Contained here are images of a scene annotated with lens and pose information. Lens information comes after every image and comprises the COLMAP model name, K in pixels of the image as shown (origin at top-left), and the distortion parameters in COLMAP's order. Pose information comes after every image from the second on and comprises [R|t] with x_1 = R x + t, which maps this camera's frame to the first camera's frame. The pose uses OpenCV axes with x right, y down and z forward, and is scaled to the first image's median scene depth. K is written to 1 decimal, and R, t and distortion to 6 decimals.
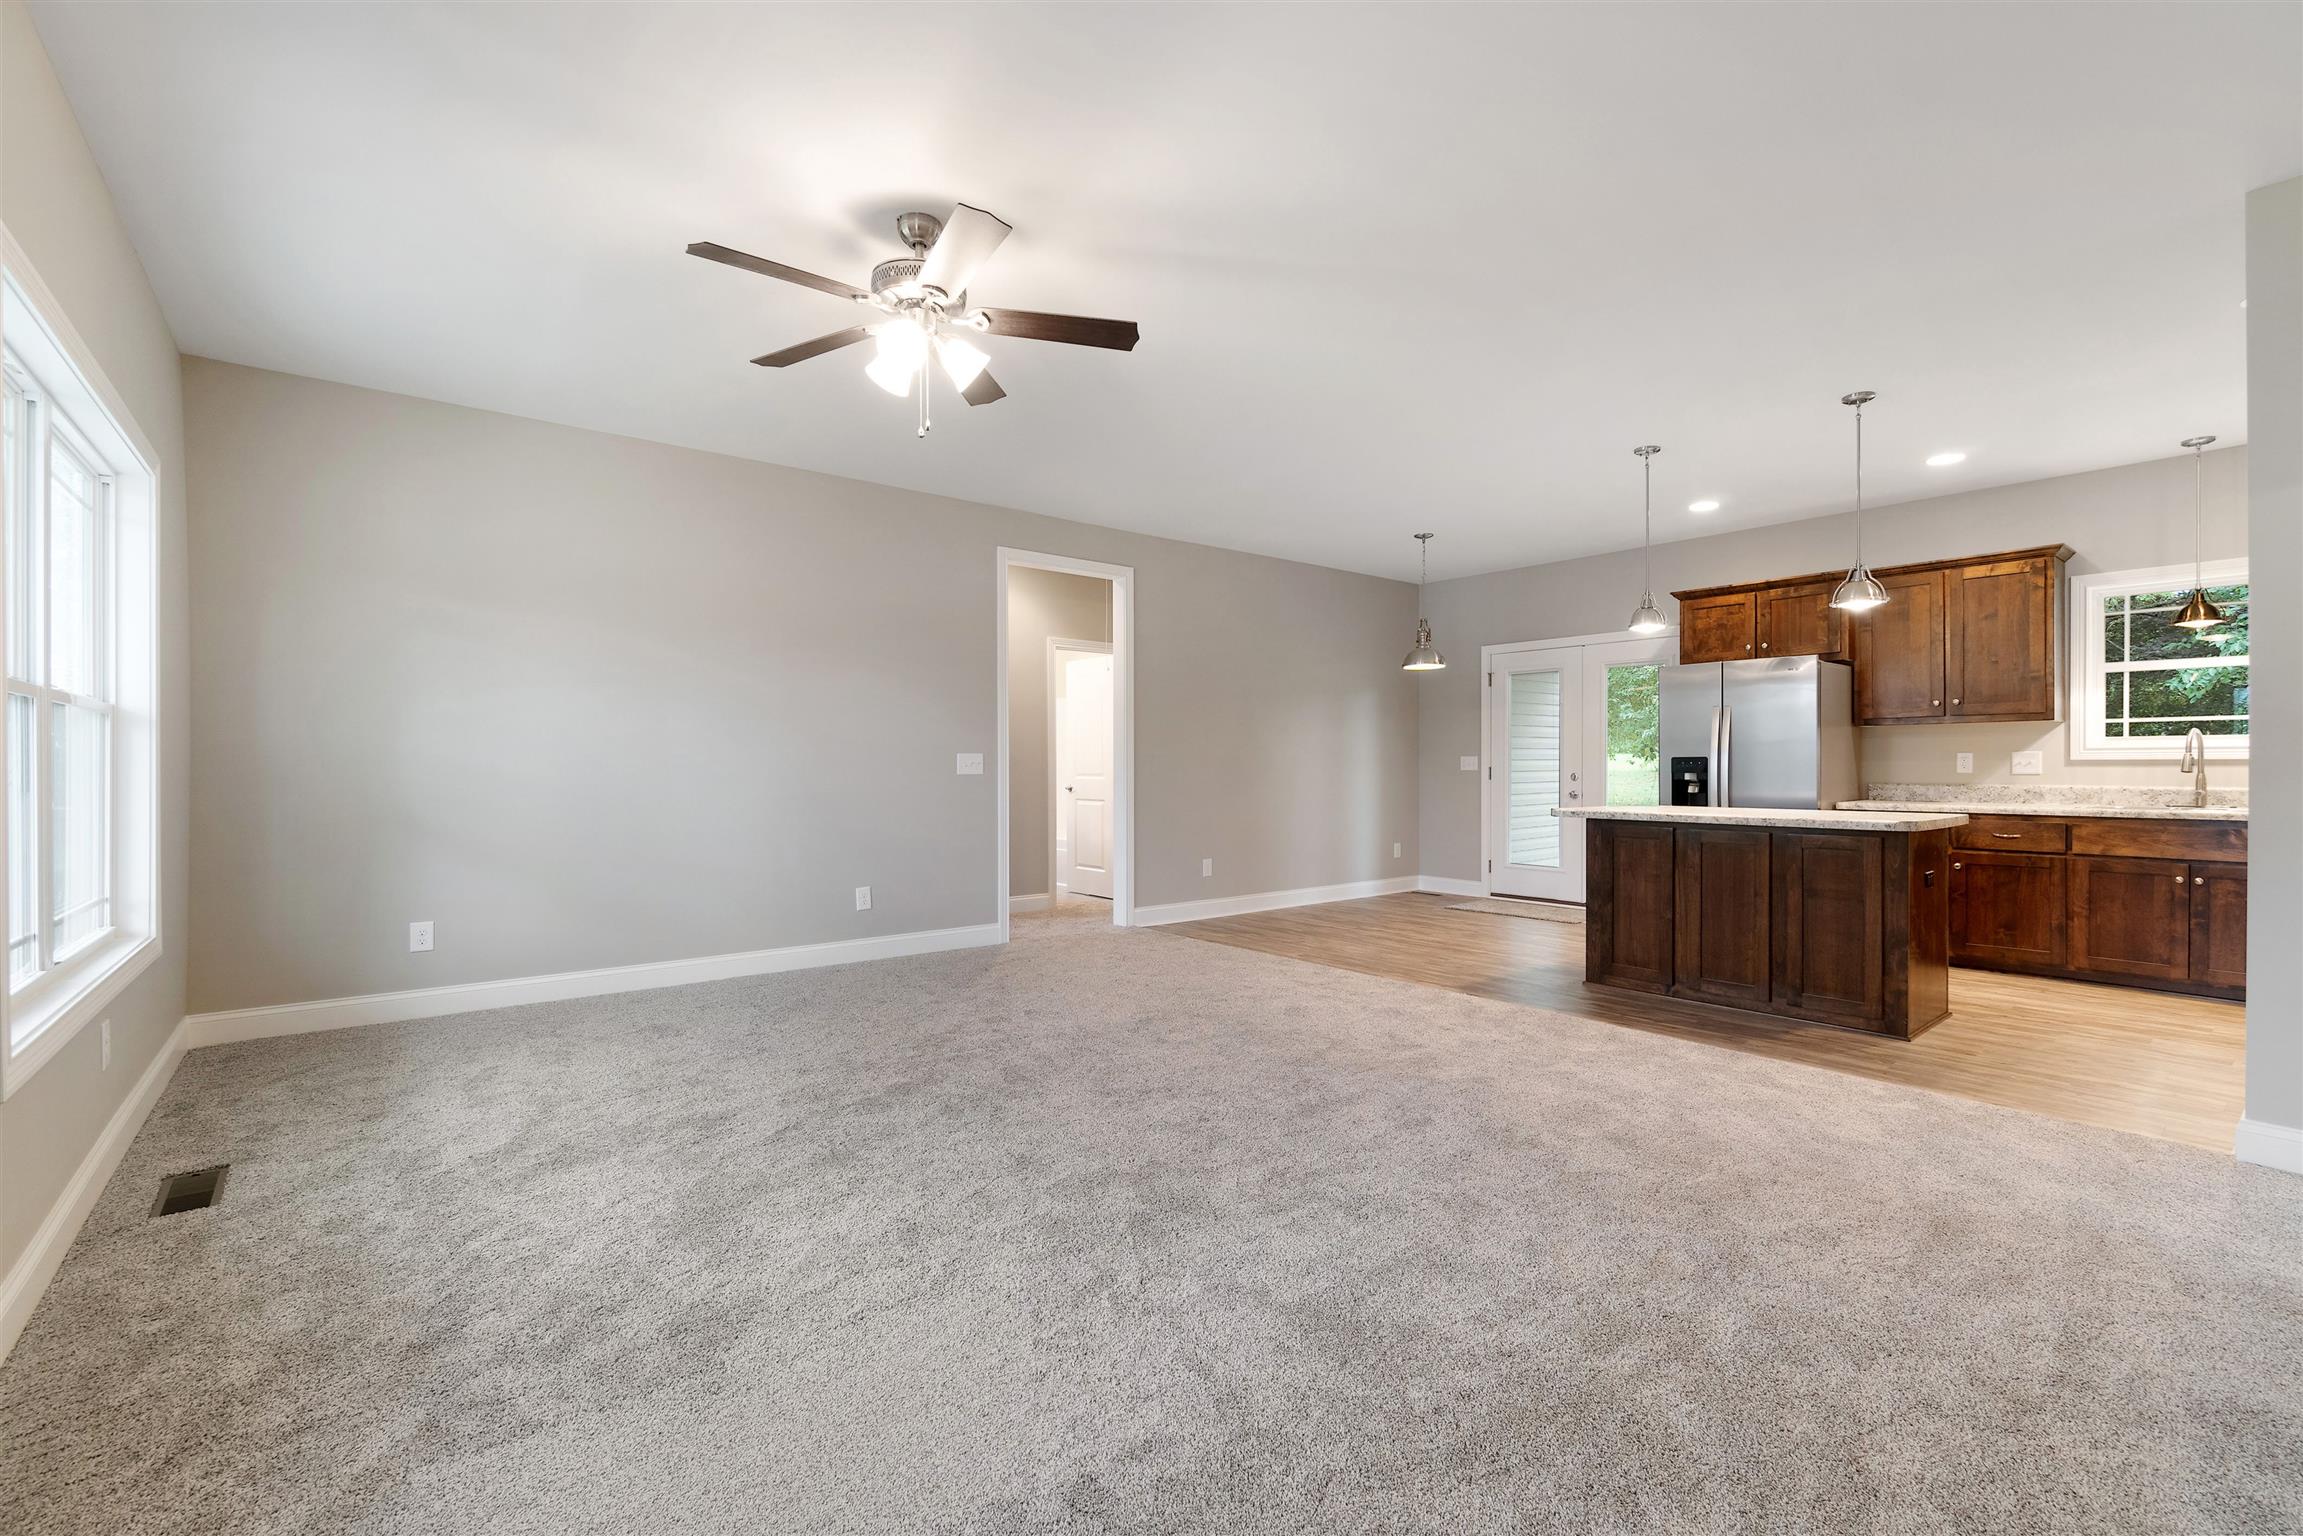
lens RADIAL K [[999.6, 0, 1153.9], [0, 999.6, 769.8], [0, 0, 1]] dist [-0.008435, 0.001729]
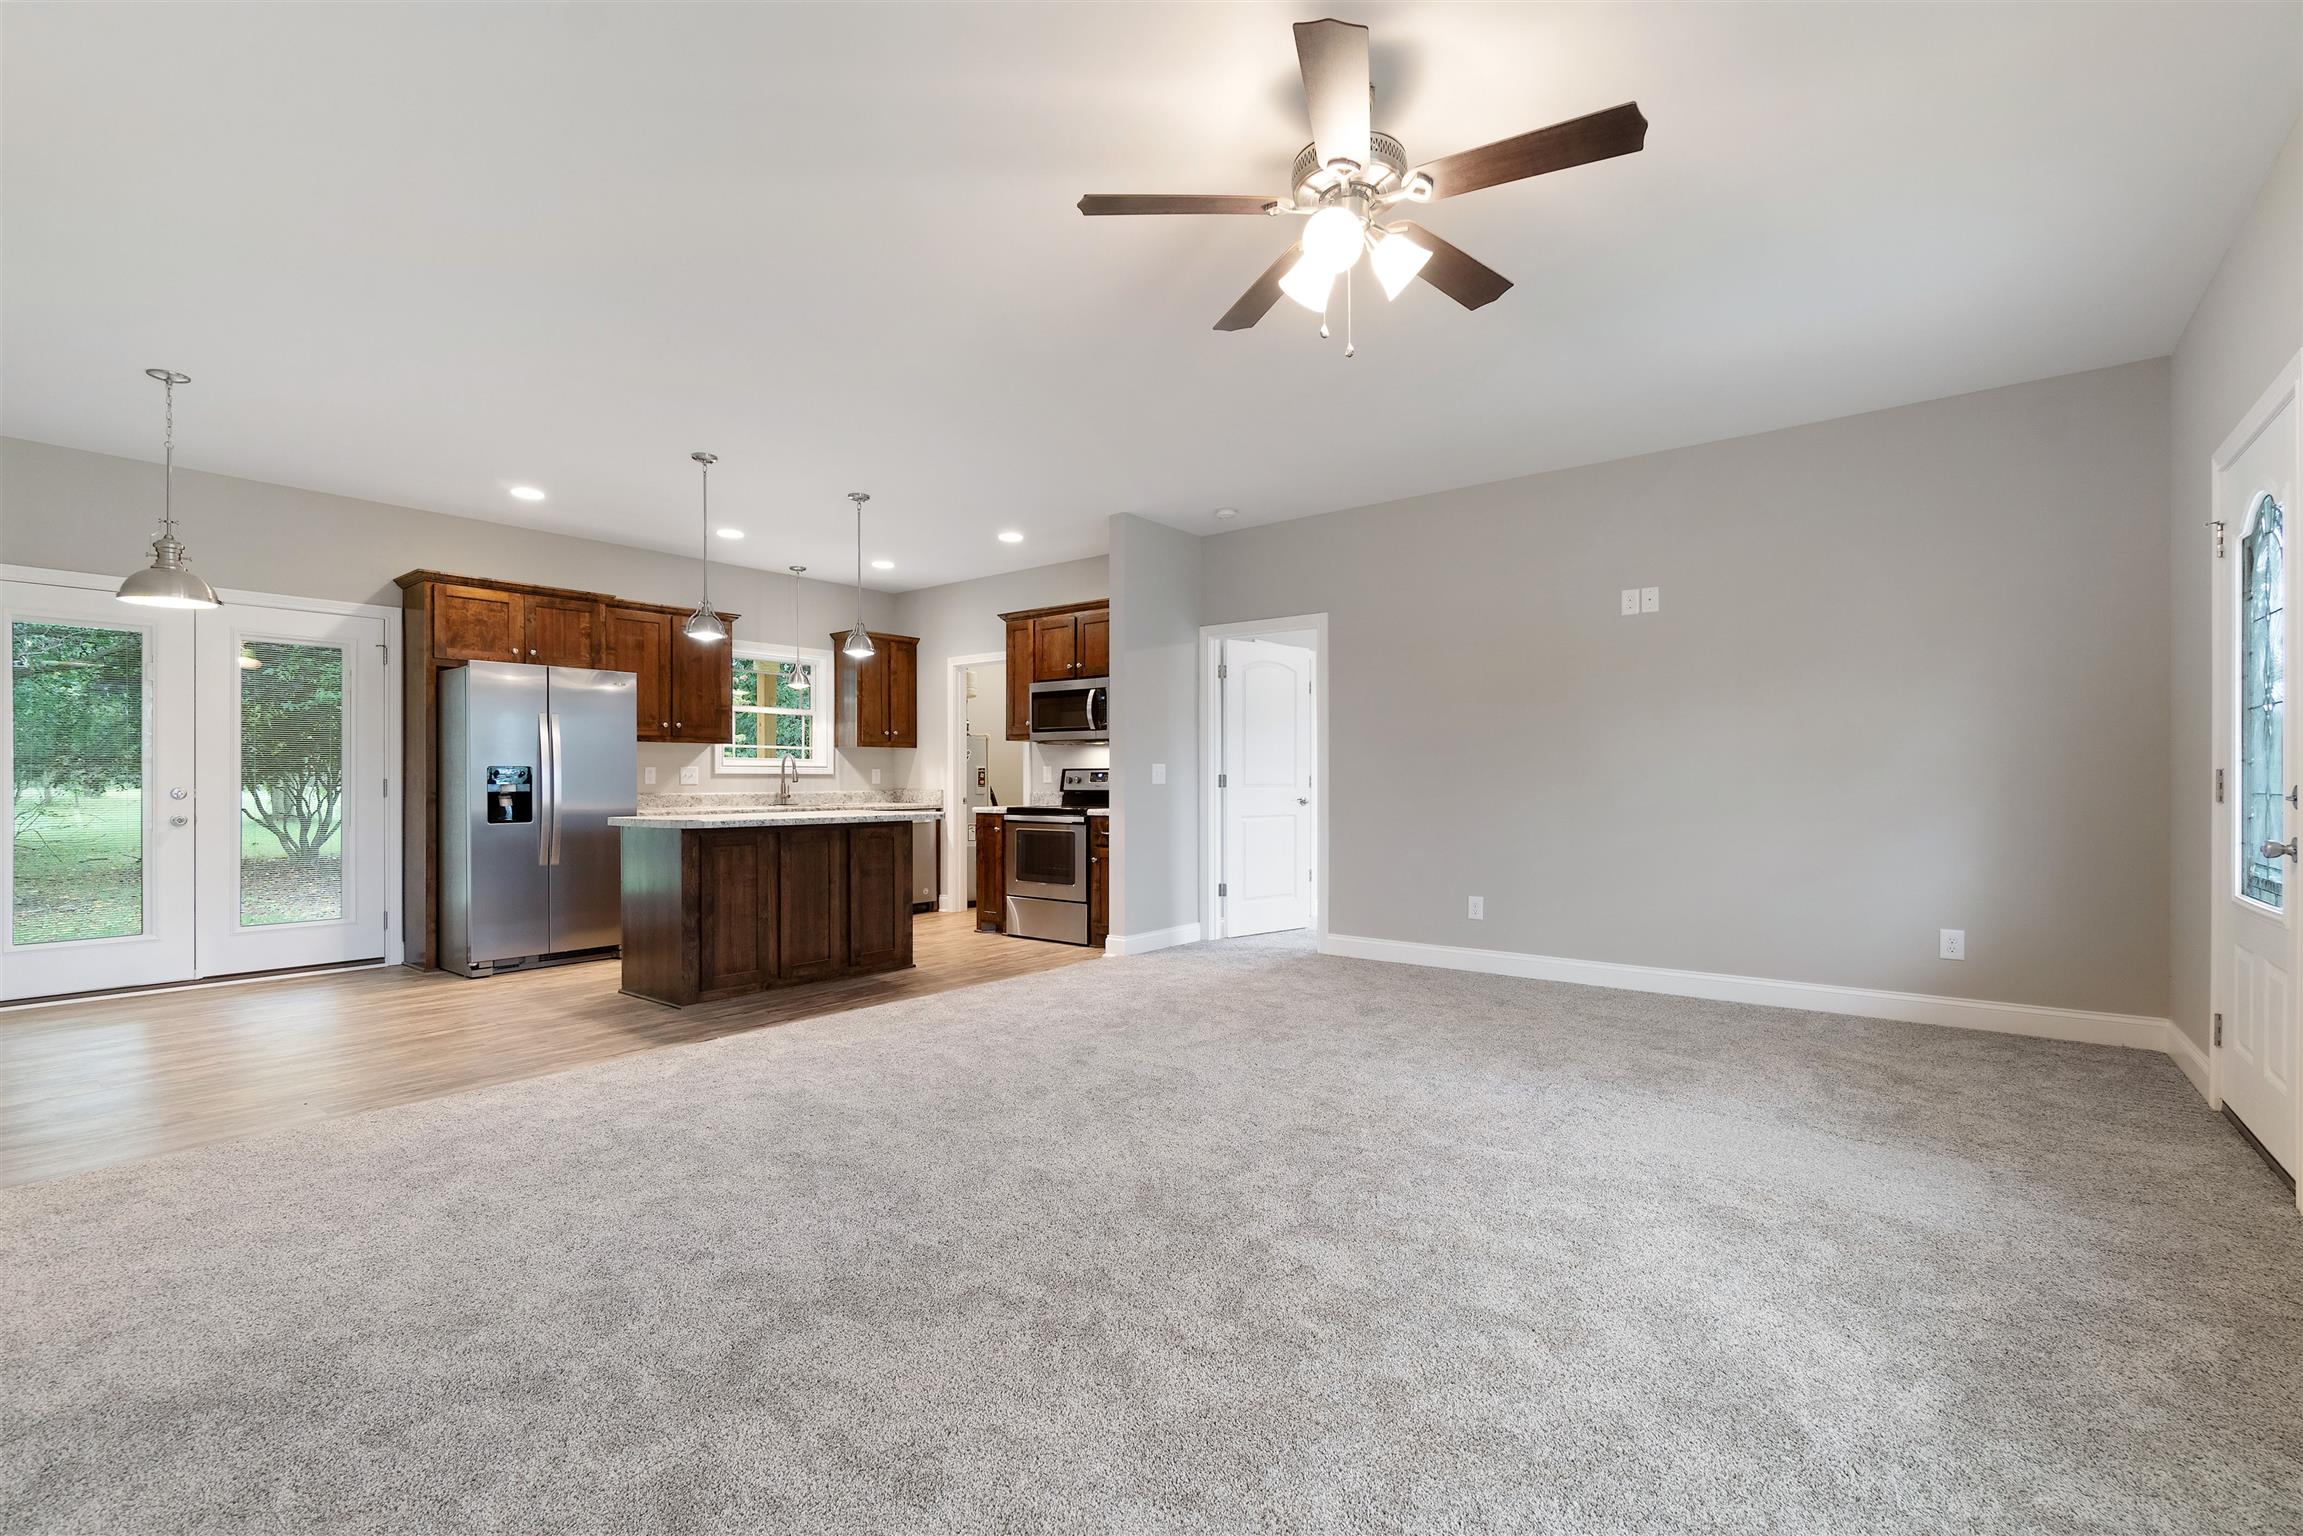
lens RADIAL K [[999.6, 0, 1159.5], [0, 999.6, 782.2], [0, 0, 1]] dist [-0.008435, 0.001729]
pose [[-0.225902, 0.003612, 0.974143, -0.536038], [0.009863, 0.999950, -0.001420, 0.009561], [-0.974100, 0.009287, -0.225927, 0.729839]]
